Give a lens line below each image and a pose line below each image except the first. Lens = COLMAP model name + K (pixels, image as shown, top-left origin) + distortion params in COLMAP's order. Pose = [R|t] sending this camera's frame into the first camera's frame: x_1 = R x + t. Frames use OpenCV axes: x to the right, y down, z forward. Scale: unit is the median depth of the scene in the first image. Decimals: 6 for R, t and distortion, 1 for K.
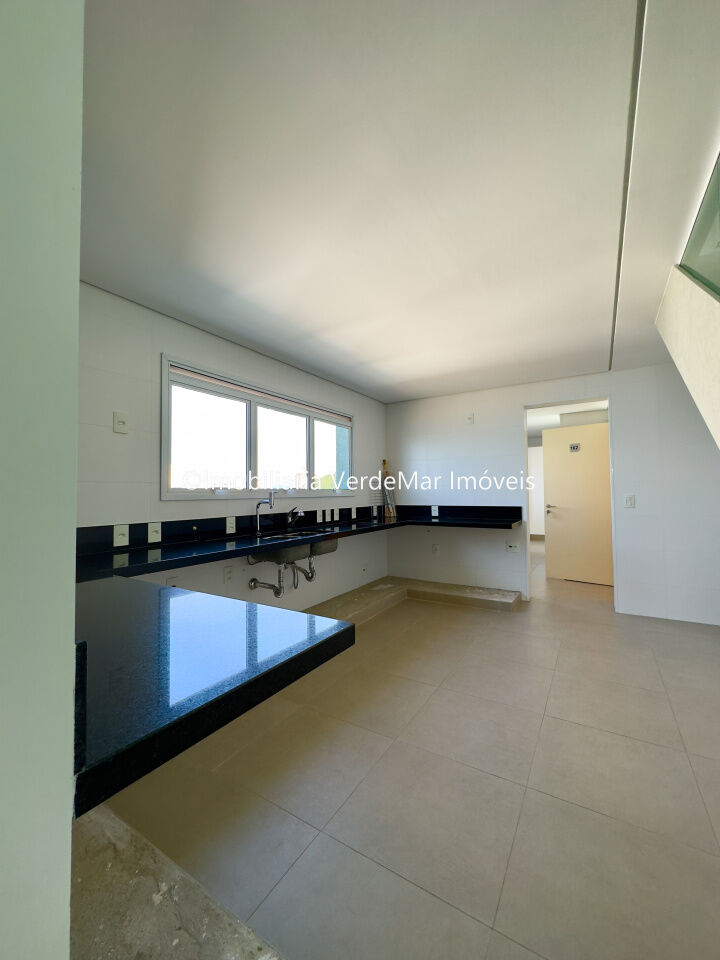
lens RADIAL K [[390.3, 0, 360.0], [0, 390.3, 480.0], [0, 0, 1]] dist [0.001713, 0.000255]
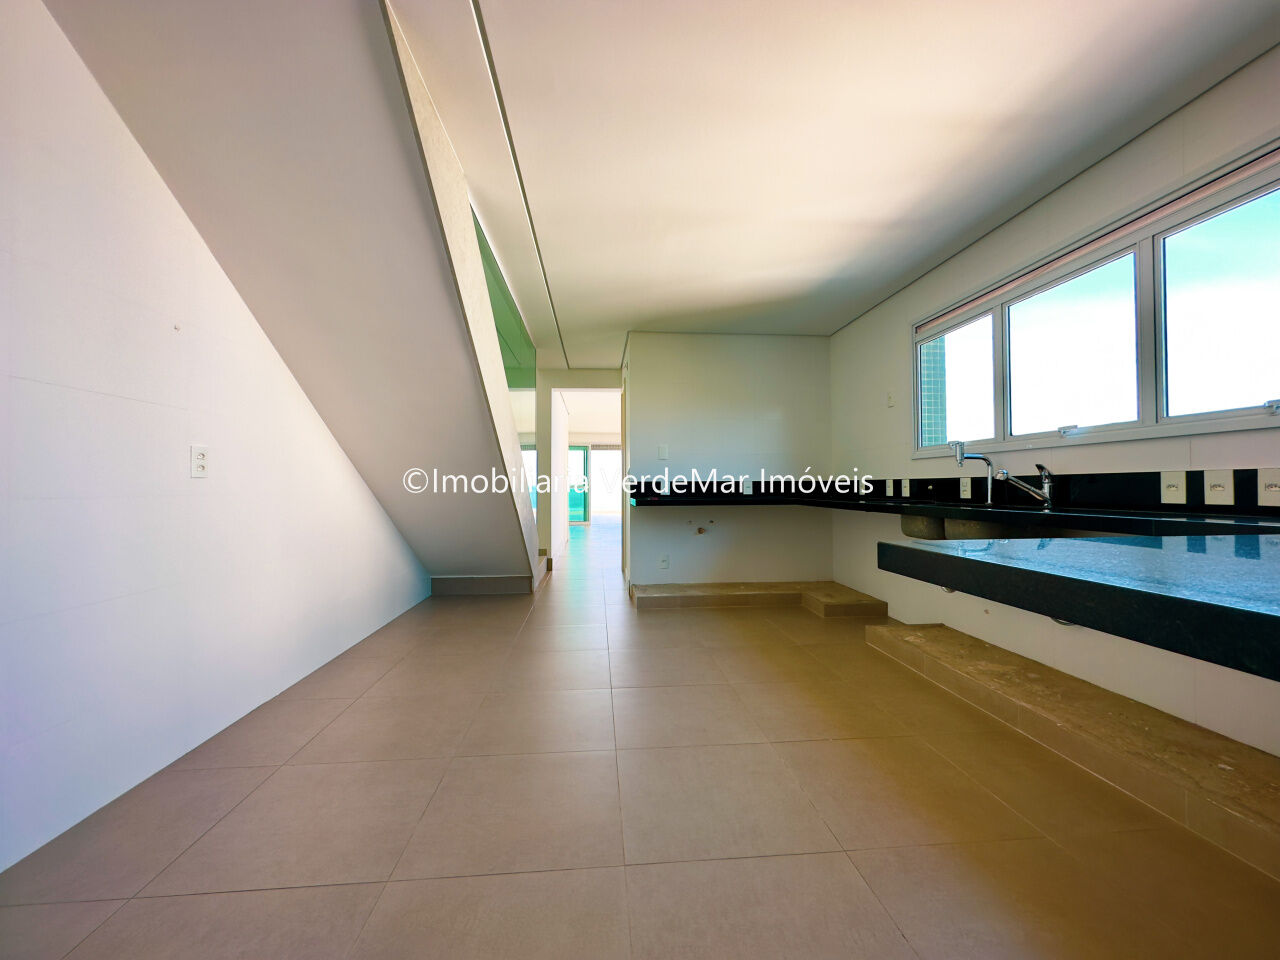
lens RADIAL K [[520.5, 0, 640.0], [0, 520.5, 480.0], [0, 0, 1]] dist [0.001713, 0.000255]
pose [[-0.819123, 0.087133, -0.566962, 0.750200], [0.127352, 0.991353, -0.031637, 0.042359], [0.559303, -0.098118, -0.823136, 1.357282]]
